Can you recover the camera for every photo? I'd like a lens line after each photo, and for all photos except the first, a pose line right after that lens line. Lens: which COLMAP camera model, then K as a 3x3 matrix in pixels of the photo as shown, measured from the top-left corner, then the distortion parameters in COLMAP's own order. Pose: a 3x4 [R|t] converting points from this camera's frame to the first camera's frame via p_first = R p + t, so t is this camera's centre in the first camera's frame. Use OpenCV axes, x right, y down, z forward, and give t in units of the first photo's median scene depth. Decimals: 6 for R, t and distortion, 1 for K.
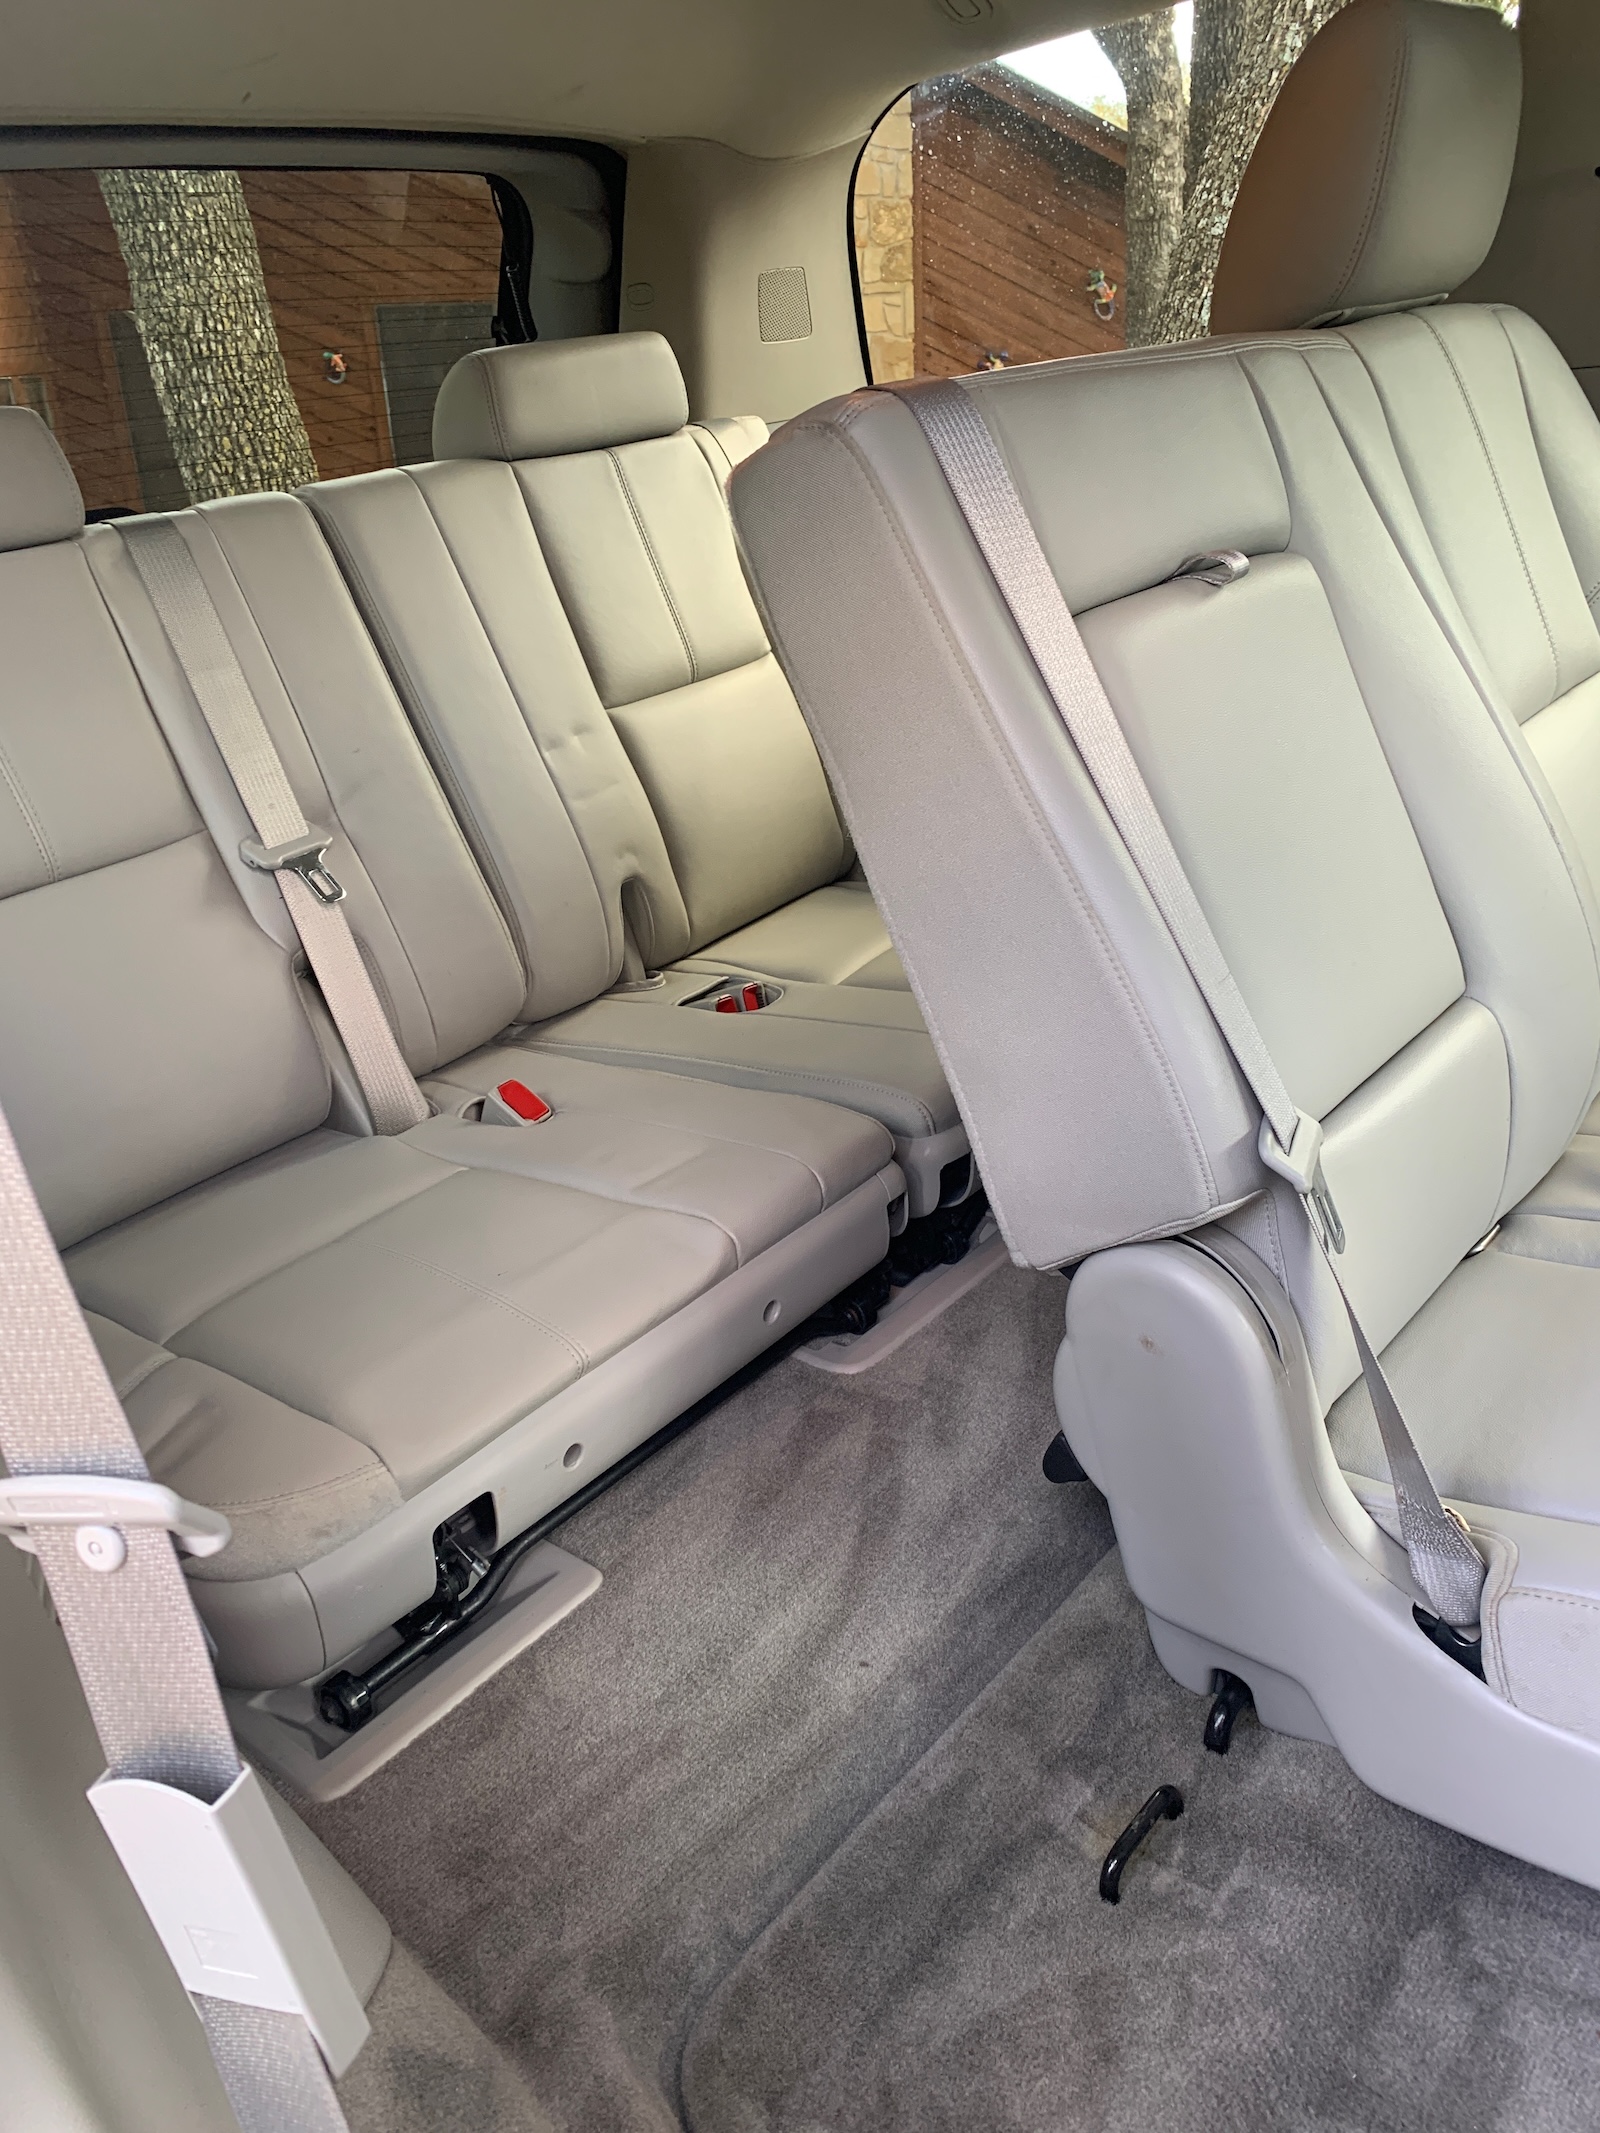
lens RADIAL K [[1766.0, 0, 928.5], [0, 1766.0, 1067.5], [0, 0, 1]] dist [-0.013492, -0.008088]
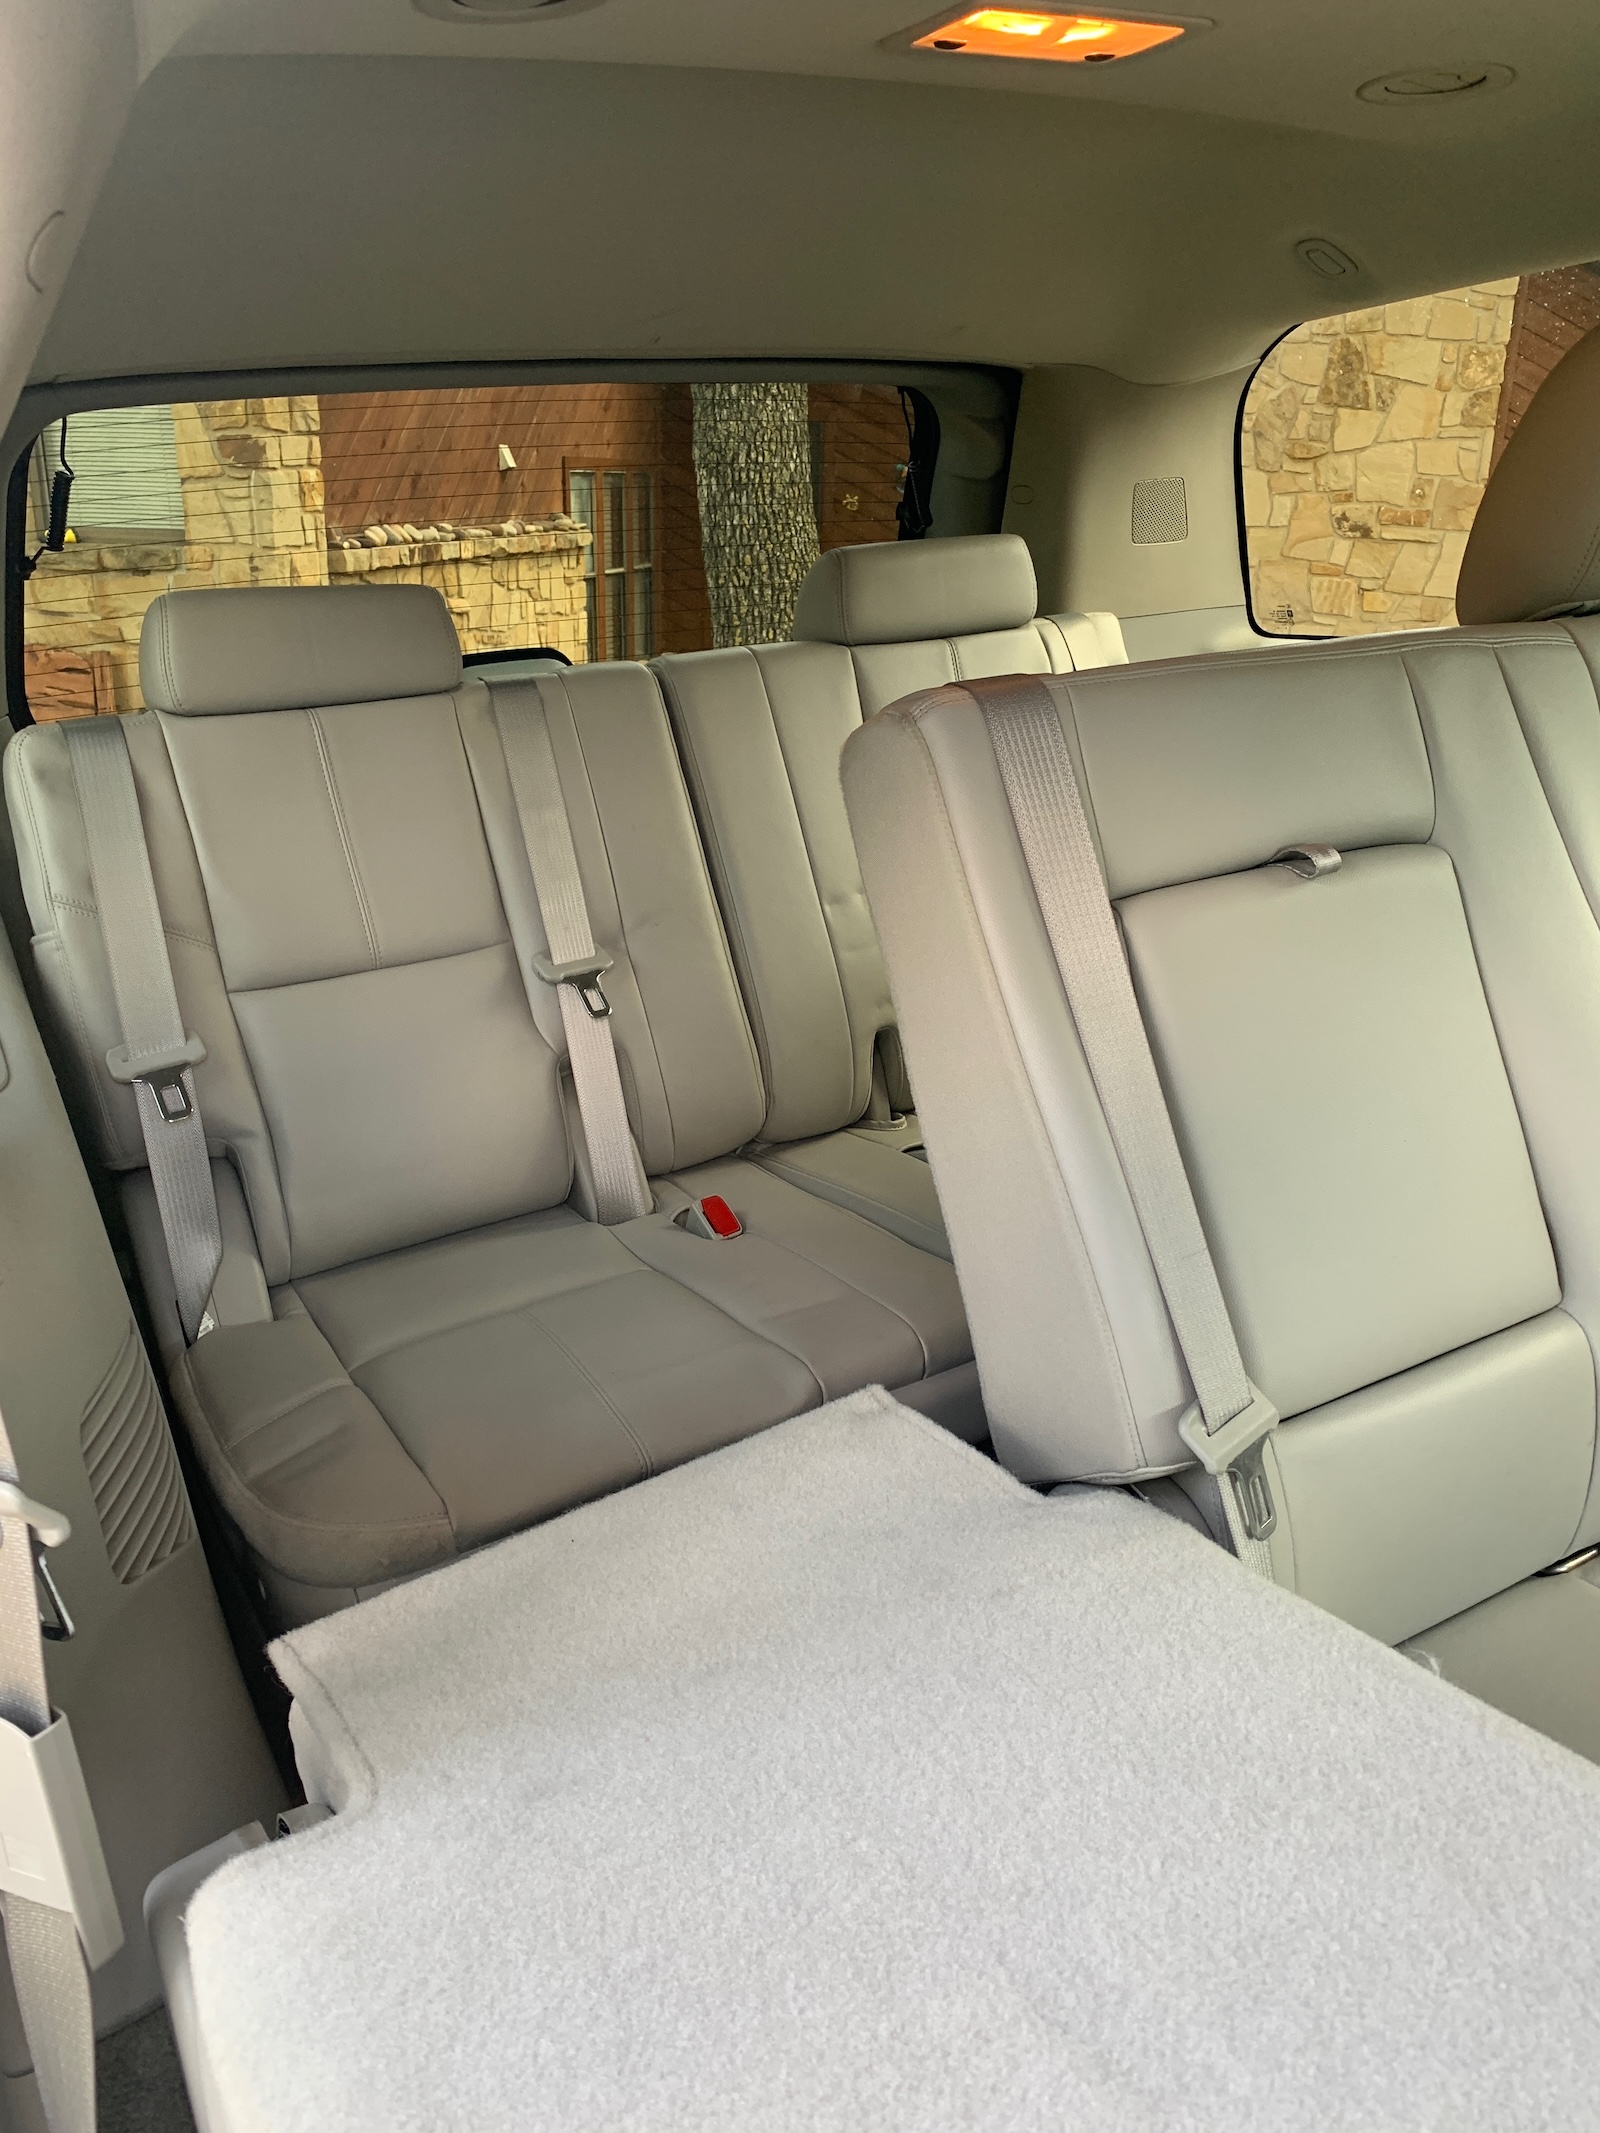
lens RADIAL K [[1766.0, 0, 928.5], [0, 1766.0, 1067.5], [0, 0, 1]] dist [-0.013492, -0.008088]
pose [[0.941196, 0.166389, -0.294048, 0.183916], [-0.180227, 0.983413, -0.020403, -0.065917], [0.285776, 0.072199, 0.955573, -0.040415]]
